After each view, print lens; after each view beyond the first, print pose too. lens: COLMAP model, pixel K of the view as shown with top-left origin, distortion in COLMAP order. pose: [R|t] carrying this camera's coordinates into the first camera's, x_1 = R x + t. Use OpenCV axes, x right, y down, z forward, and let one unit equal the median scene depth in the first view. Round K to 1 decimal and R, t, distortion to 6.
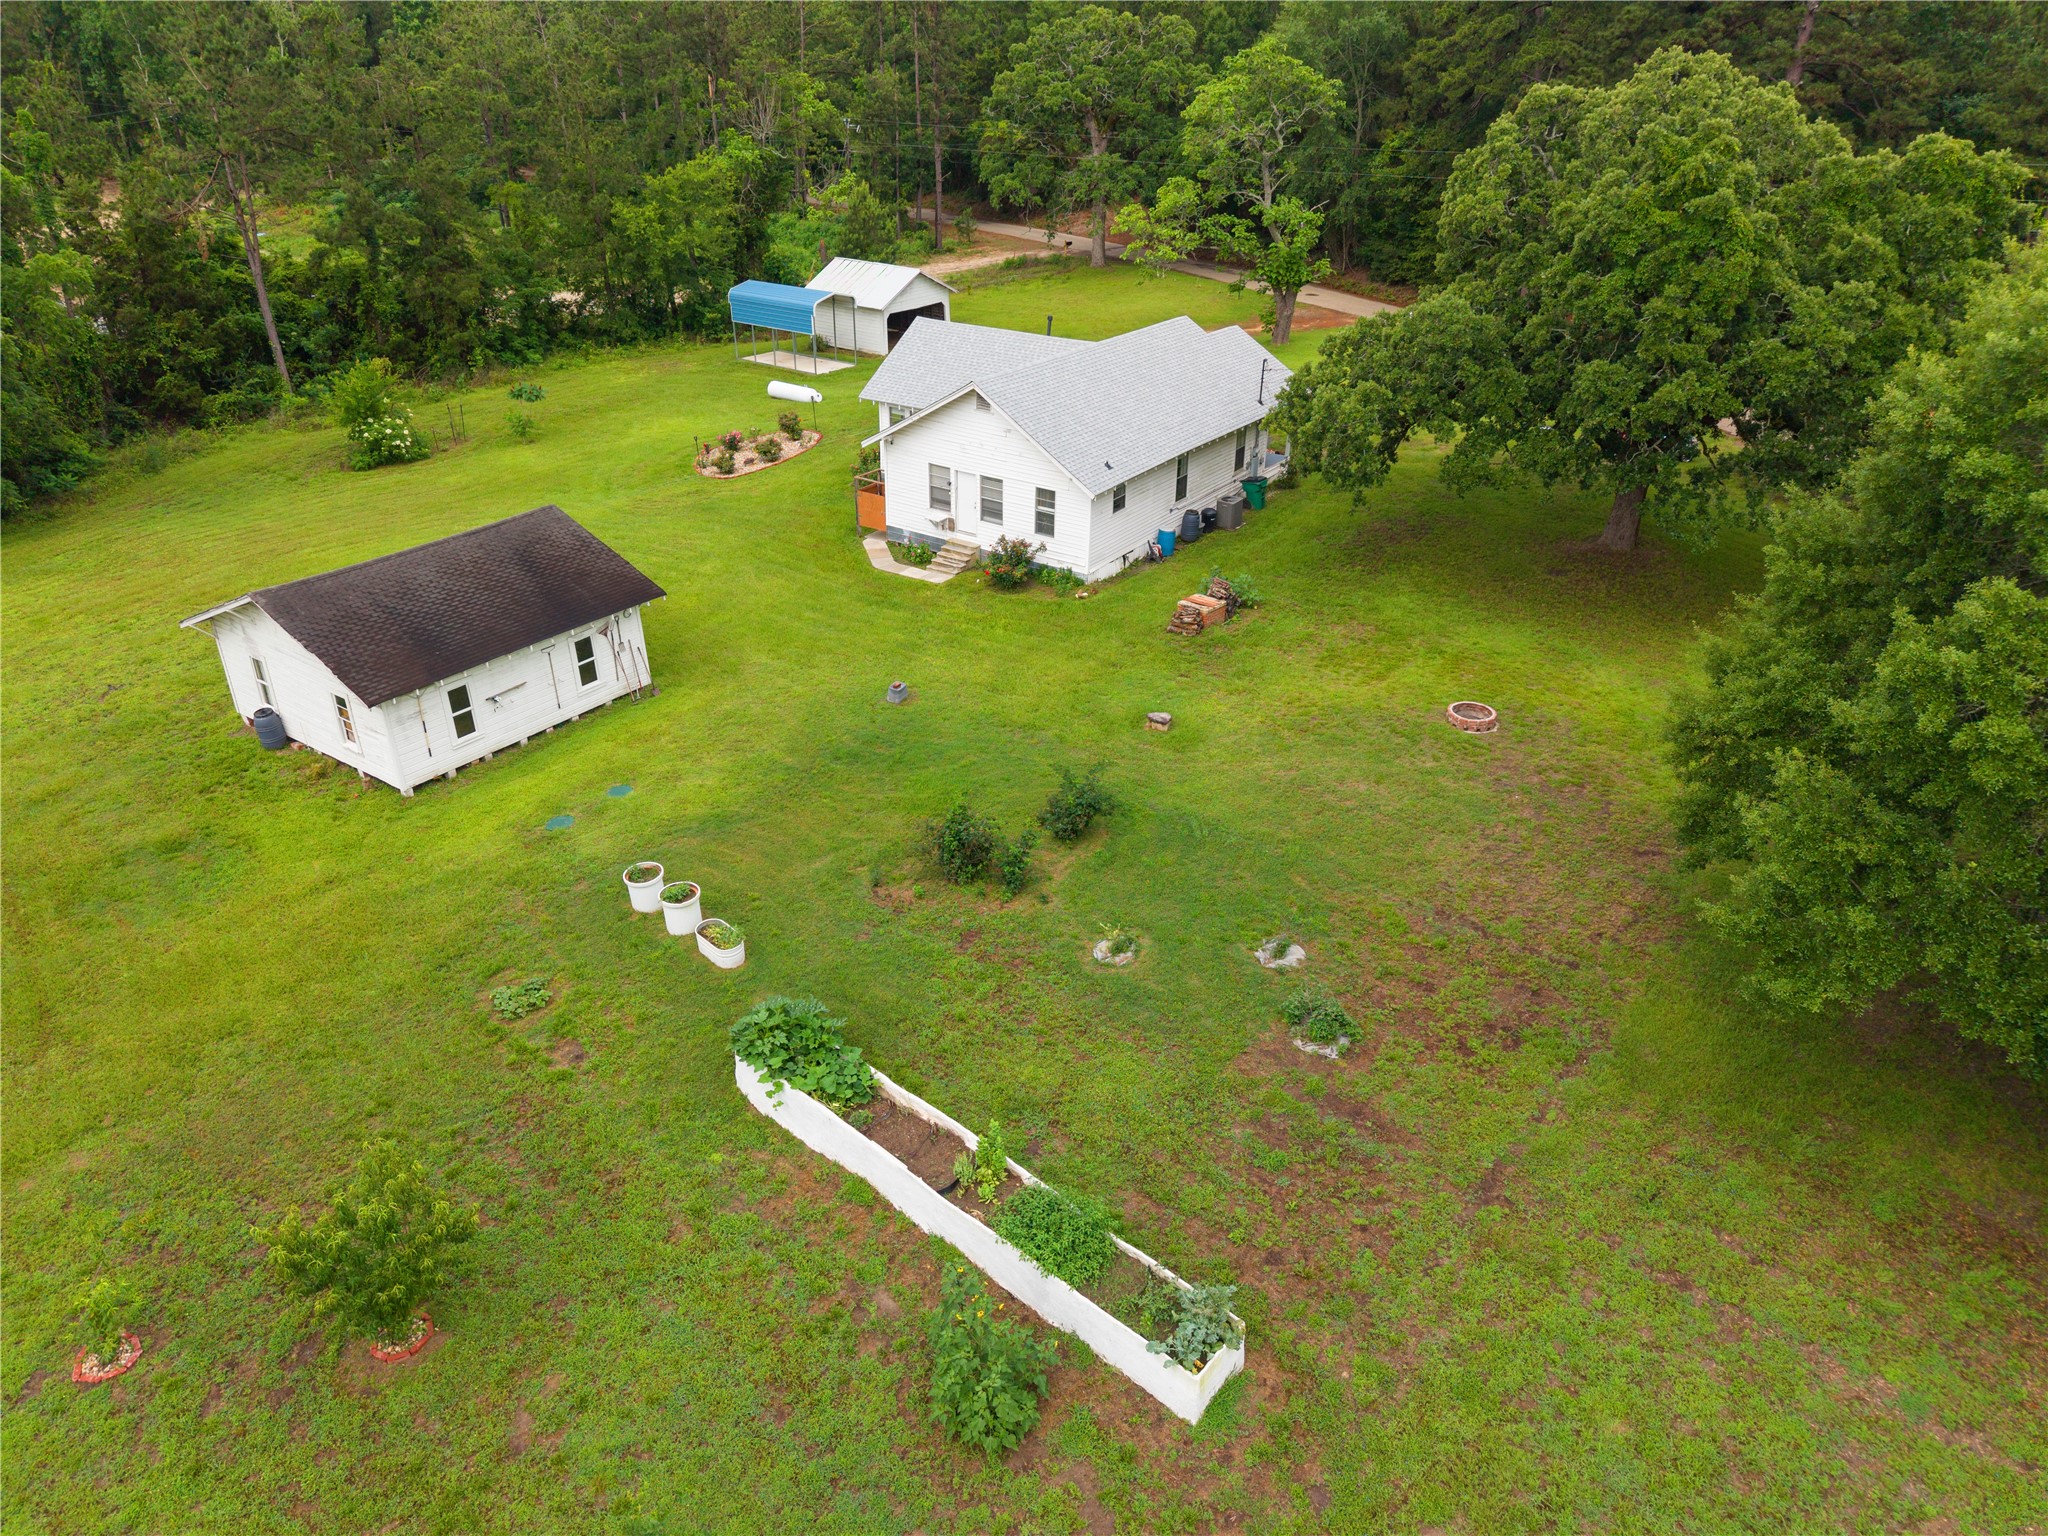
lens RADIAL K [[1380.6, 0, 1014.3], [0, 1380.6, 767.9], [0, 0, 1]] dist [0.016479, -0.019586]
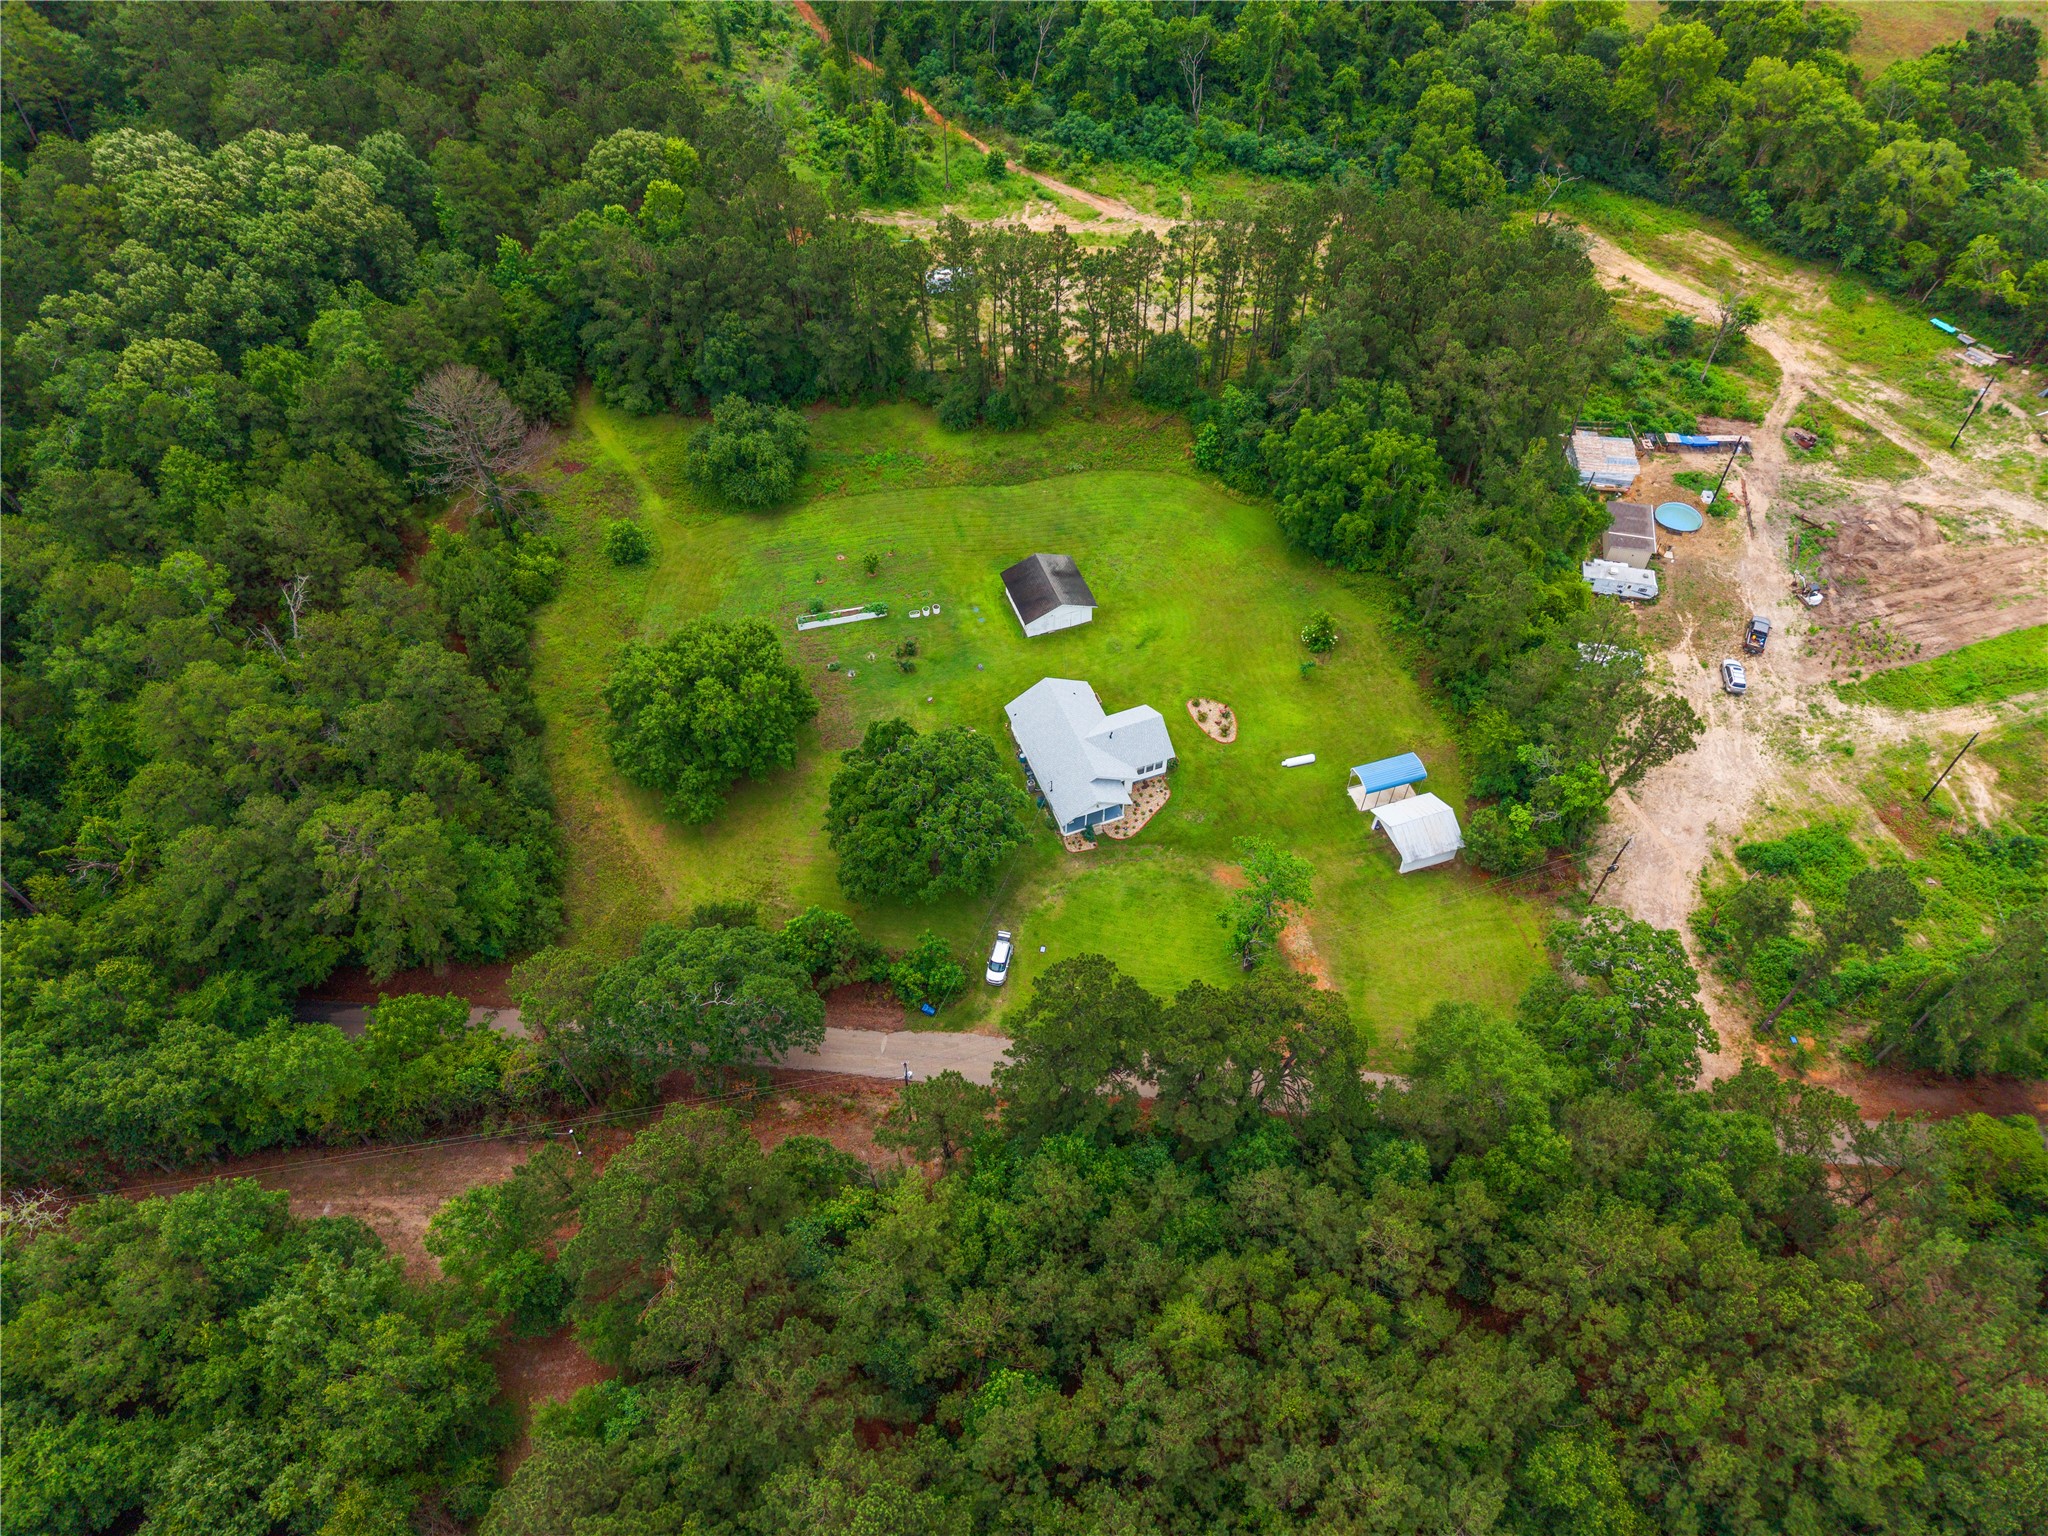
lens RADIAL K [[1380.6, 0, 1023.2], [0, 1380.6, 768.6], [0, 0, 1]] dist [0.016479, -0.019586]
pose [[-0.564436, 0.644946, -0.515224, 2.069354], [-0.382126, 0.349107, 0.855630, -3.371587], [0.731704, 0.679829, 0.049402, 1.063098]]
